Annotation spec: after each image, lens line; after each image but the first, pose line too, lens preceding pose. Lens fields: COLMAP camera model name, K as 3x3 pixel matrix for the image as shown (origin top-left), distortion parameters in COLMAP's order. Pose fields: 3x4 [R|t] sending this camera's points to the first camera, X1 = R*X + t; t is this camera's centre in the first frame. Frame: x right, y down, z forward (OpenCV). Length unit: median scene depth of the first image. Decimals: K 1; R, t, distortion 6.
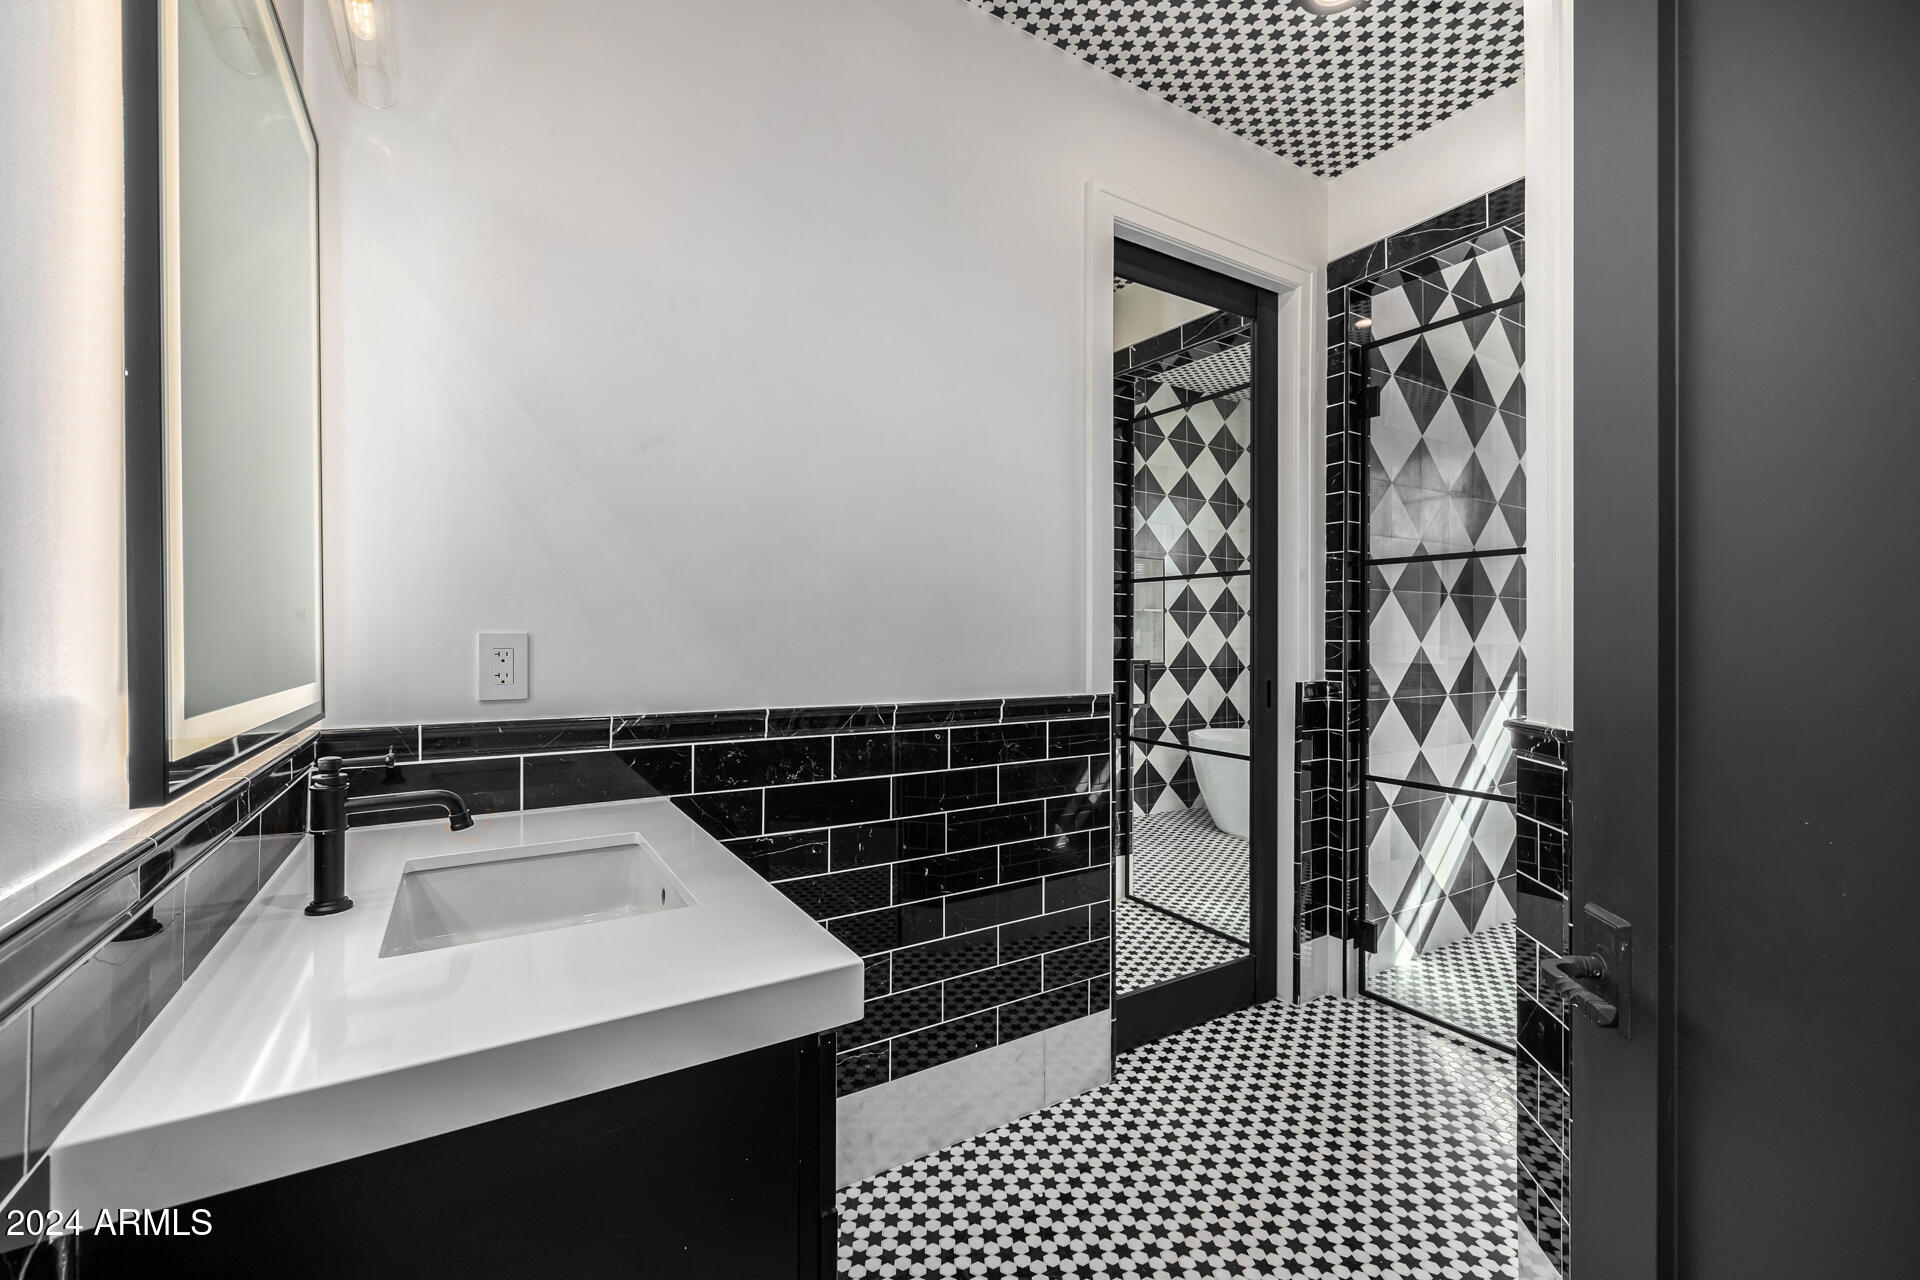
lens RADIAL K [[808.7, 0, 968.1], [0, 808.7, 639.9], [0, 0, 1]] dist [0.005188, -0.000007]
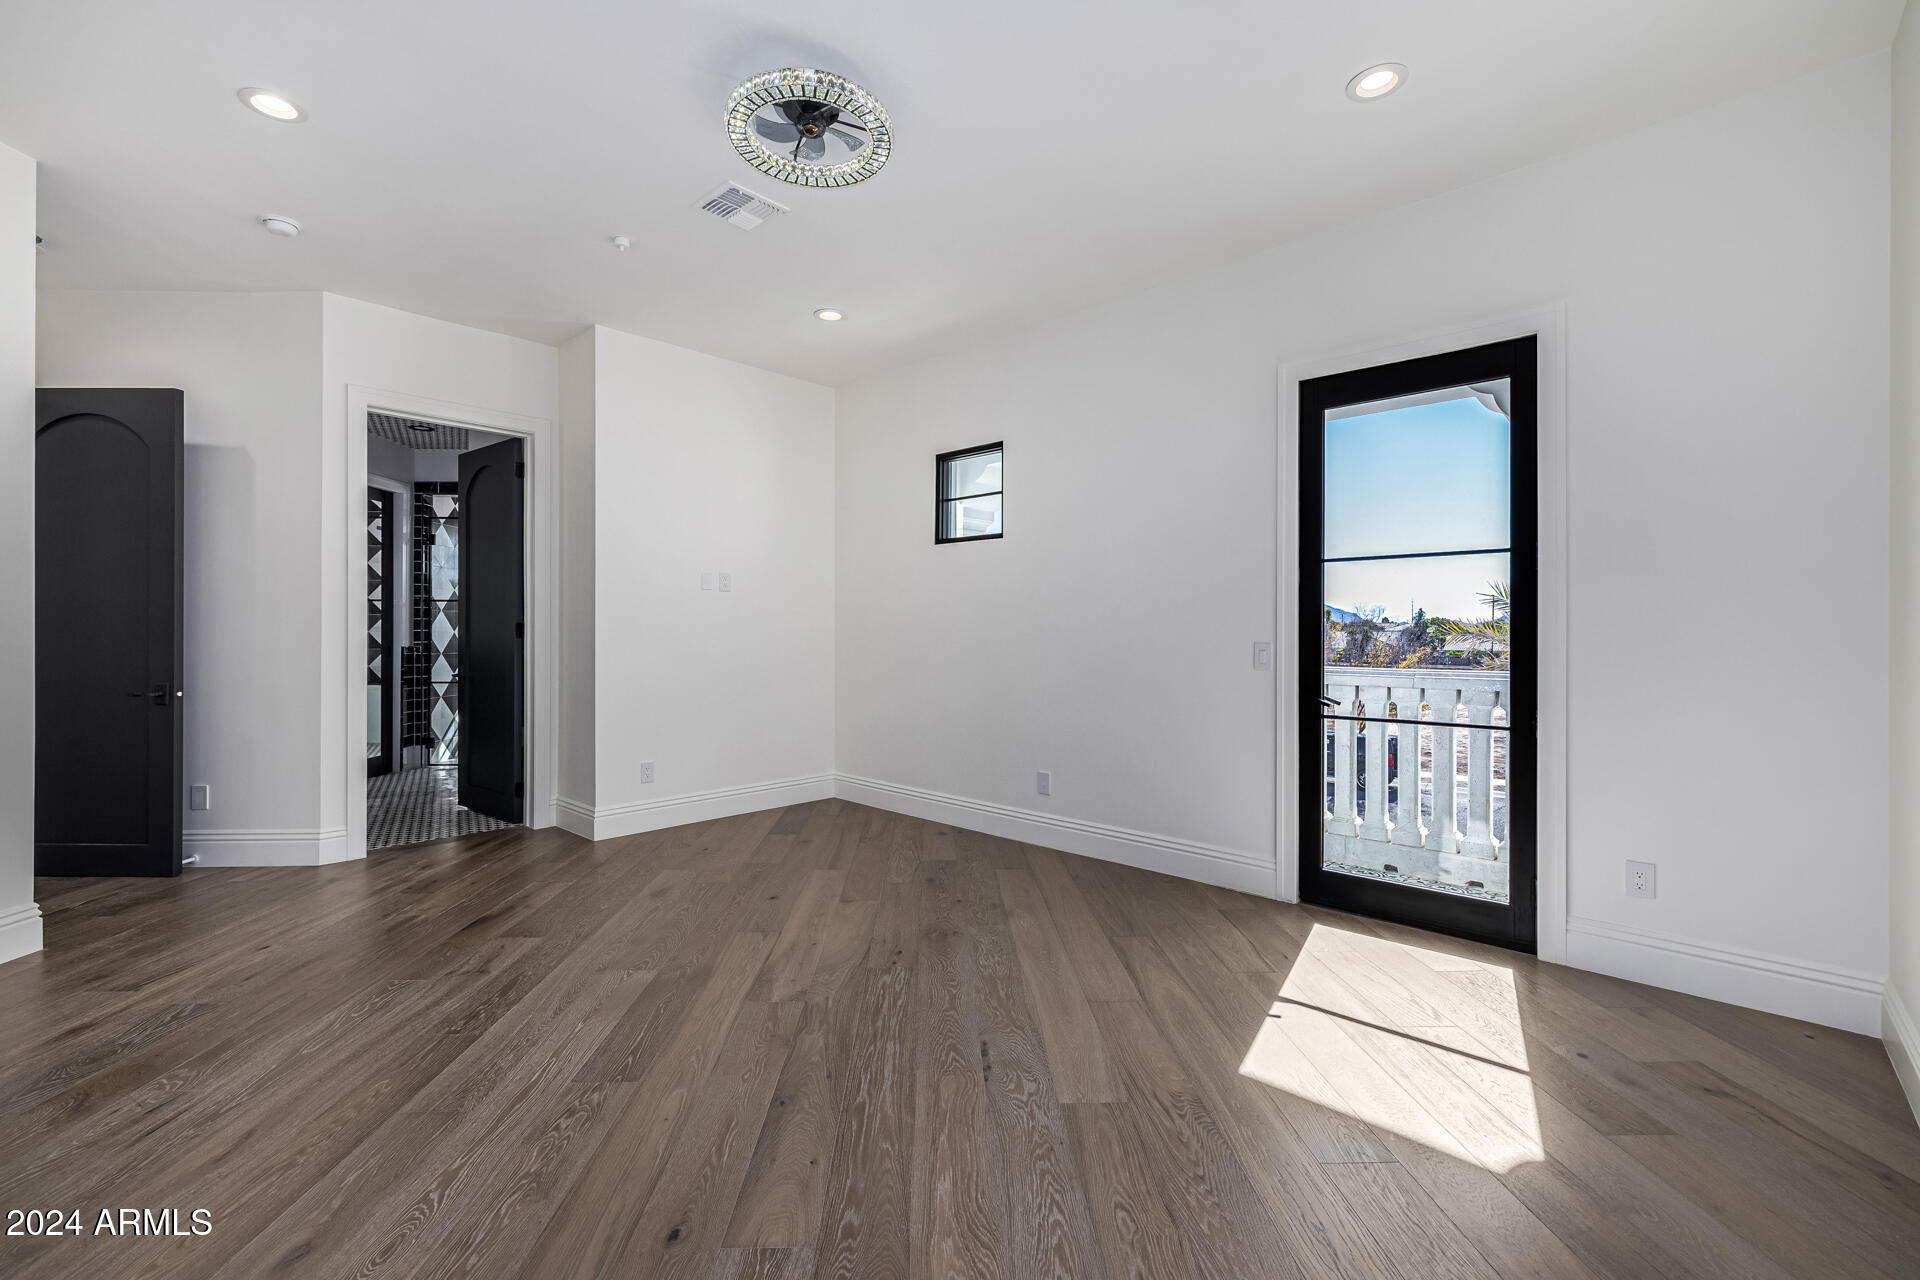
lens RADIAL K [[808.7, 0, 953.9], [0, 808.7, 635.7], [0, 0, 1]] dist [0.005188, -0.000007]
pose [[0.509158, -0.000677, 0.860673, -0.894106], [-0.000253, 1.000000, 0.000936, 0.015232], [-0.860673, -0.000694, 0.509157, -1.775312]]
